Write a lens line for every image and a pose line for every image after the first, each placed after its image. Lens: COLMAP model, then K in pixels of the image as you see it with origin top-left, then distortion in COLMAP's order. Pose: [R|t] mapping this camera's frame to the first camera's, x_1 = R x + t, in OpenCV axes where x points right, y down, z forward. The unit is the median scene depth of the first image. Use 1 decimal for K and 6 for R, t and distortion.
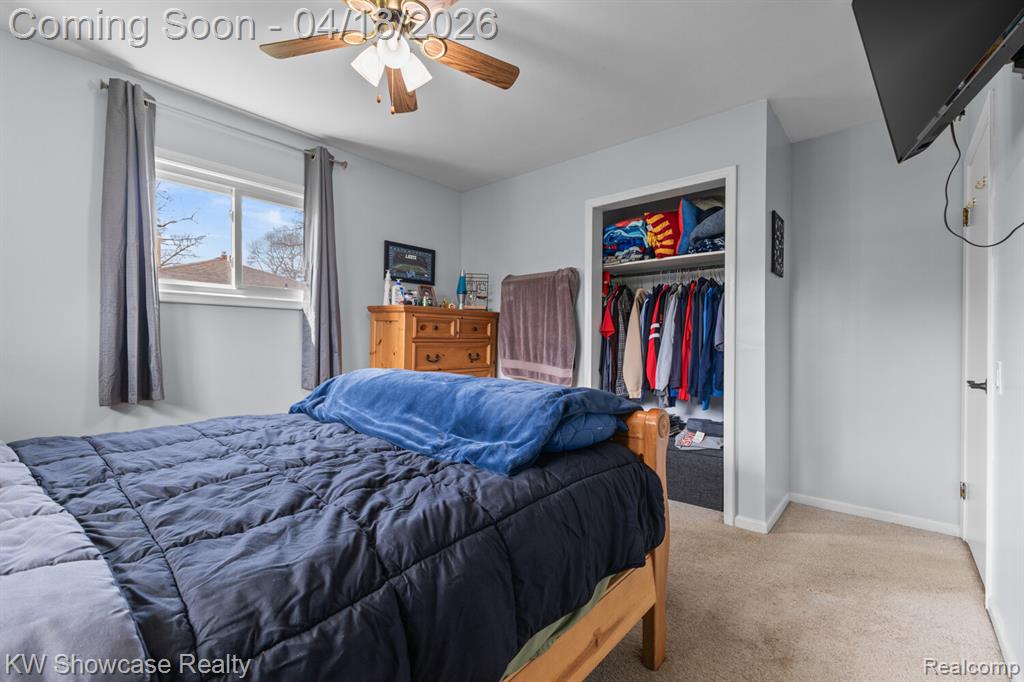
lens RADIAL K [[443.5, 0, 514.3], [0, 443.5, 340.1], [0, 0, 1]] dist [0.005426, -0.000027]
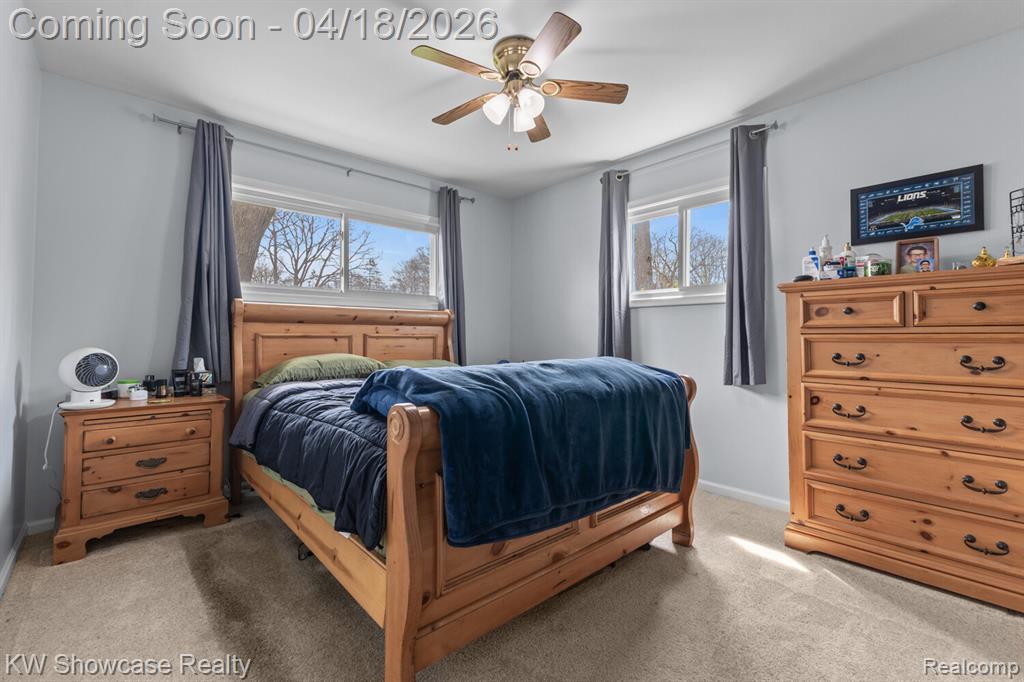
lens RADIAL K [[443.5, 0, 514.8], [0, 443.5, 335.6], [0, 0, 1]] dist [0.005426, -0.000027]
pose [[-0.134726, -0.008472, -0.990847, 0.506859], [-0.004087, 0.999960, -0.007994, 0.014053], [0.990874, 0.002972, -0.134756, 0.604521]]
